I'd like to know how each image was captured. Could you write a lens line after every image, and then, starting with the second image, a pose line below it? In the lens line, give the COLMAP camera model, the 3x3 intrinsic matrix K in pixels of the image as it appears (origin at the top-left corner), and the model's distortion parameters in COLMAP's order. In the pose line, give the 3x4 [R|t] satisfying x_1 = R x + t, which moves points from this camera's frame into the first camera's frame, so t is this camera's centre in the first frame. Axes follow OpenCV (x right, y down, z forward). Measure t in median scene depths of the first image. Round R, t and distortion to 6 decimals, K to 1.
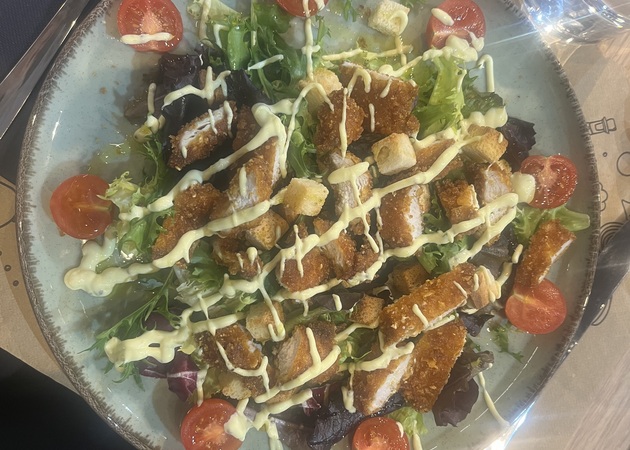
lens RADIAL K [[488.9, 0, 311.3], [0, 488.9, 226.4], [0, 0, 1]] dist [-0.005981, -0.000871]
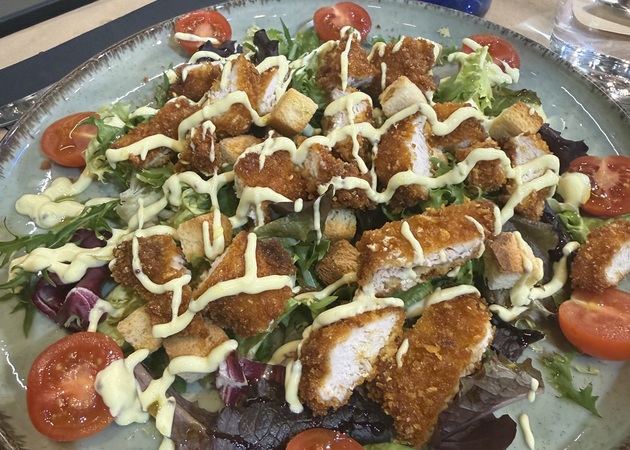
lens RADIAL K [[490.8, 0, 319.7], [0, 490.8, 223.9], [0, 0, 1]] dist [-0.009600, 0.009325]
pose [[0.972255, 0.100629, -0.211171, 0.234474], [-0.204710, 0.802856, -0.559924, 0.564612], [0.113196, 0.587618, 0.801181, 0.400430]]
